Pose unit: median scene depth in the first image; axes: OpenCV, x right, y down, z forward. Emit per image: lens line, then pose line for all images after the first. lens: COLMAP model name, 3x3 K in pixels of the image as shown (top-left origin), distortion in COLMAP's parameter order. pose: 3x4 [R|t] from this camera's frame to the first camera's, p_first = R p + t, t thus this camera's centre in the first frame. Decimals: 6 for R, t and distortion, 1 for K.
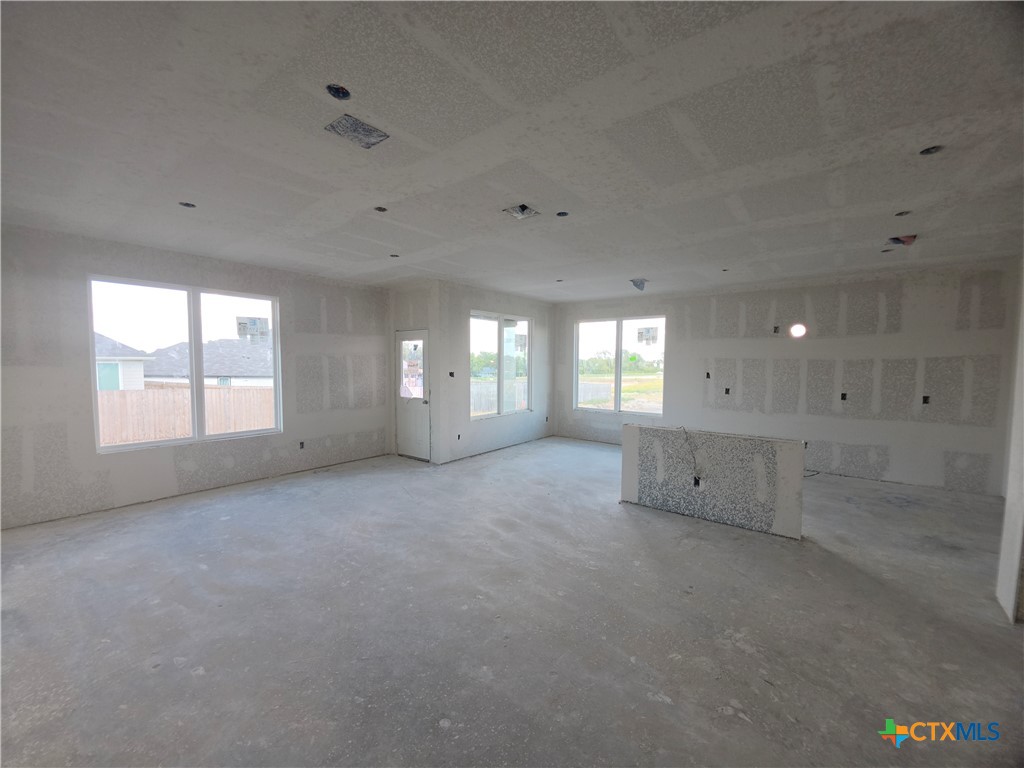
lens RADIAL K [[410.2, 0, 510.4], [0, 410.2, 387.9], [0, 0, 1]] dist [0.009090, -0.008343]
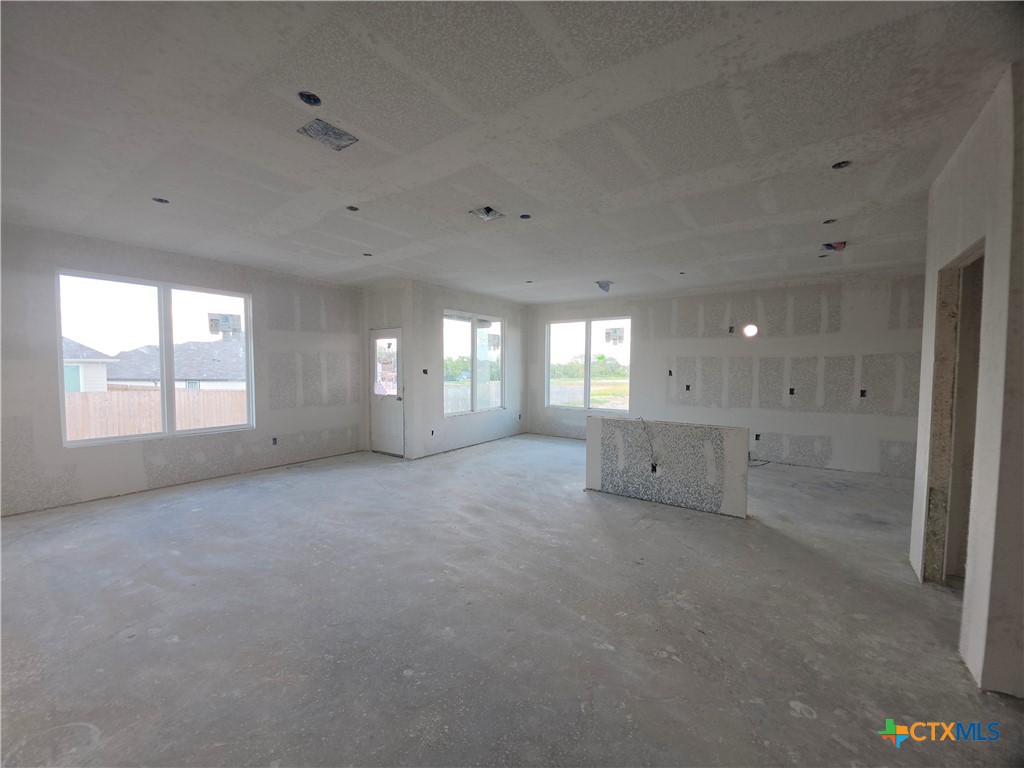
lens RADIAL K [[408.8, 0, 510.5], [0, 408.8, 387.6], [0, 0, 1]] dist [0.011376, -0.009503]
pose [[0.998629, -0.002587, 0.052273, 0.022329], [0.003192, 0.999929, -0.011491, 0.026639], [-0.052240, 0.011642, 0.998567, -0.045137]]
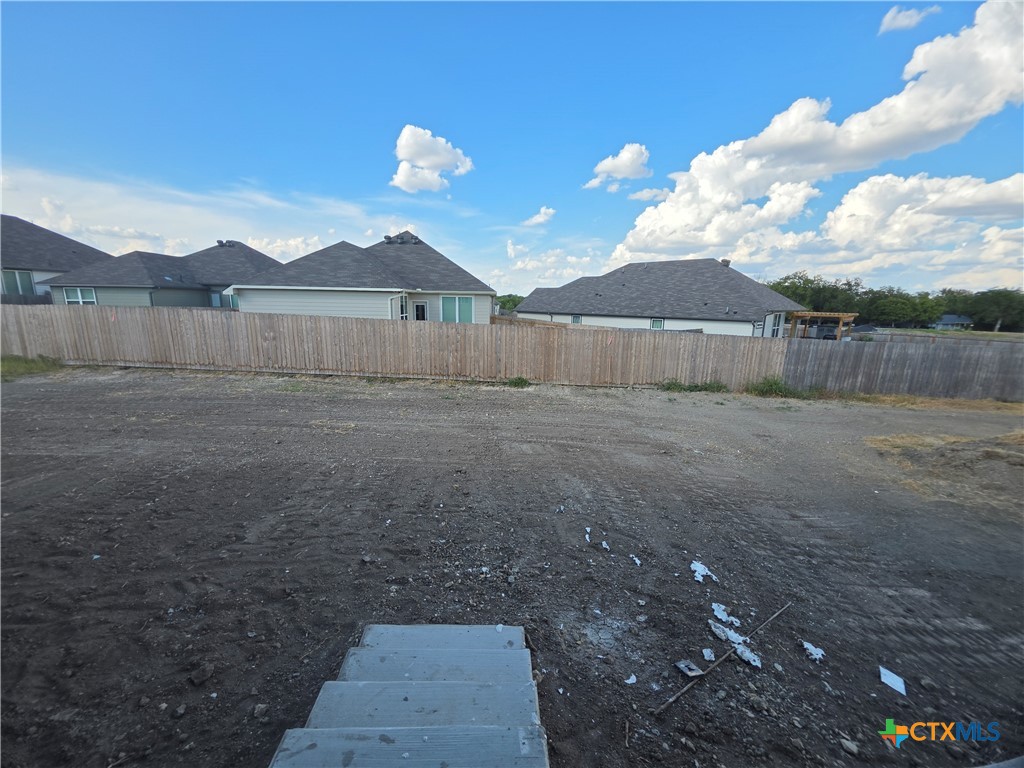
lens RADIAL K [[410.2, 0, 510.4], [0, 410.2, 387.9], [0, 0, 1]] dist [0.009090, -0.008343]
pose [[0.644679, 0.160319, -0.747454, -0.150598], [-0.057428, 0.985156, 0.161771, -0.025013], [0.762293, -0.061365, 0.644316, 1.660825]]
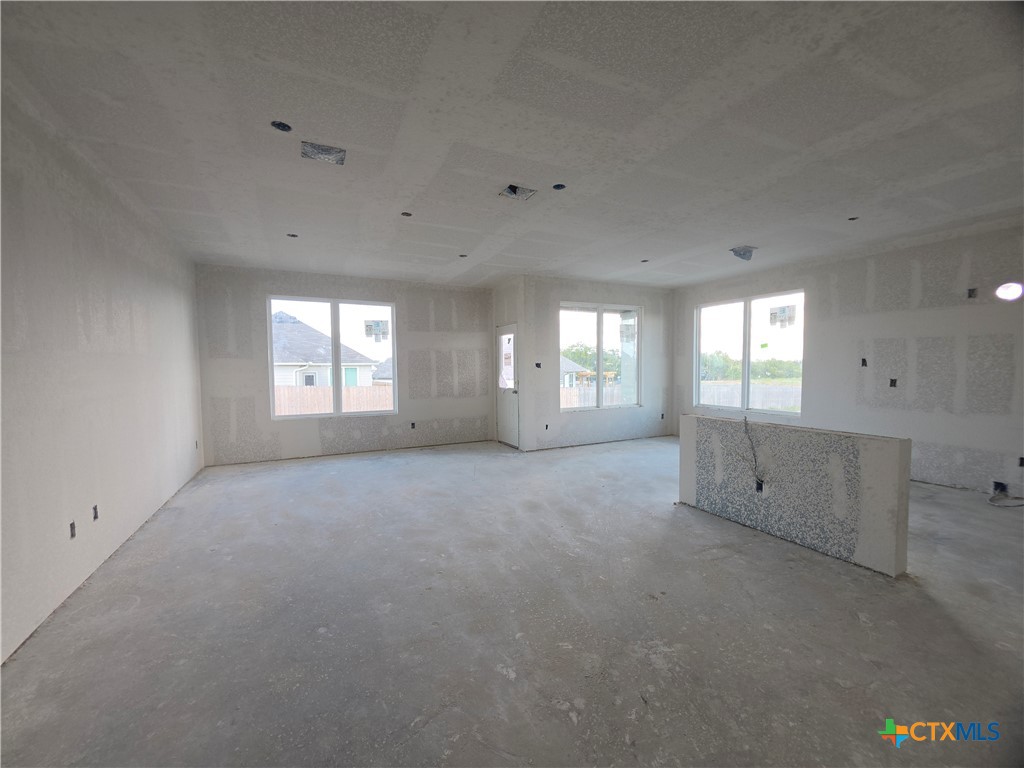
lens RADIAL K [[410.2, 0, 510.4], [0, 410.2, 387.9], [0, 0, 1]] dist [0.009090, -0.008343]
pose [[0.902592, 0.007599, -0.430431, 0.326308], [-0.012327, 0.999890, -0.008197, 0.045568], [0.430321, 0.012705, 0.902586, 0.058825]]
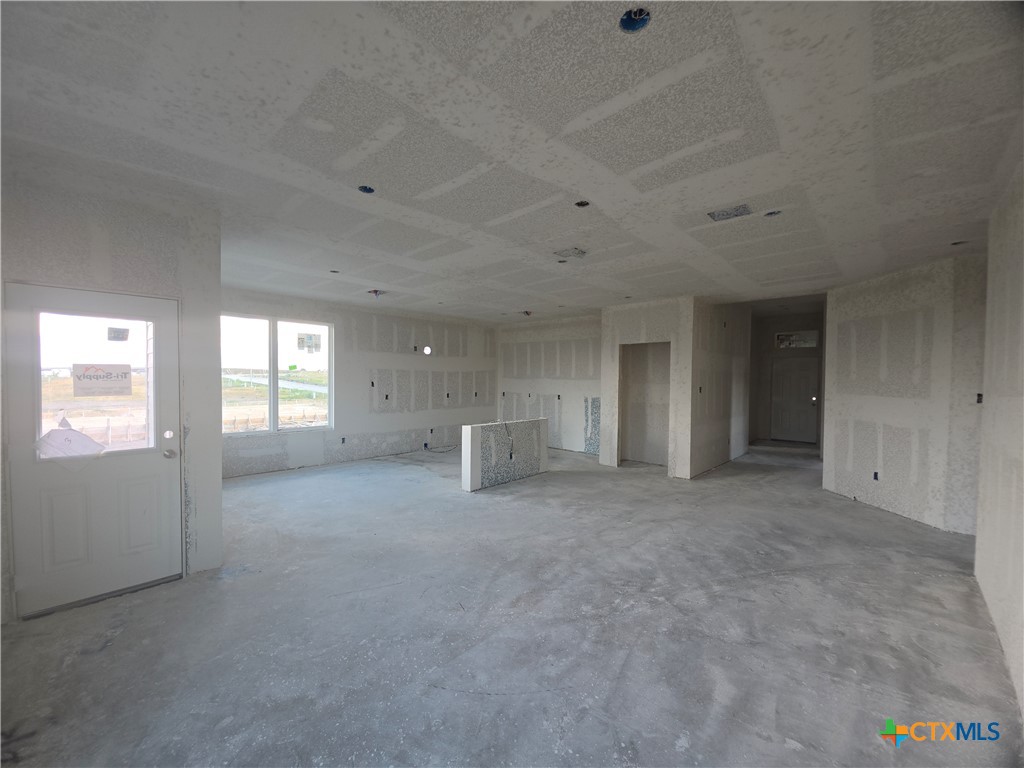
lens RADIAL K [[408.8, 0, 510.5], [0, 408.8, 387.6], [0, 0, 1]] dist [0.011376, -0.009503]
pose [[0.085184, -0.031004, 0.995883, -0.884334], [0.050994, 0.998341, 0.026719, -0.047117], [-0.995059, 0.048508, 0.086624, 0.787297]]
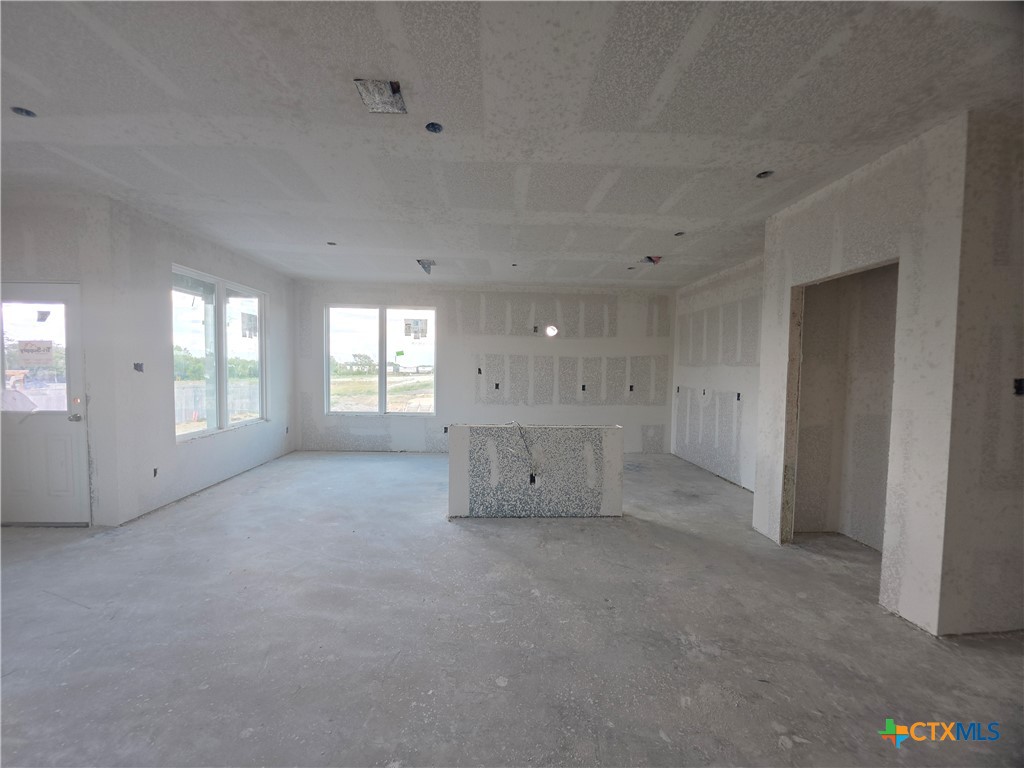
lens RADIAL K [[408.8, 0, 510.5], [0, 408.8, 387.6], [0, 0, 1]] dist [0.011376, -0.009503]
pose [[0.752817, -0.024110, 0.657788, -0.178315], [0.029066, 0.999572, 0.003373, 0.013132], [-0.657587, 0.016580, 0.753196, 0.294647]]
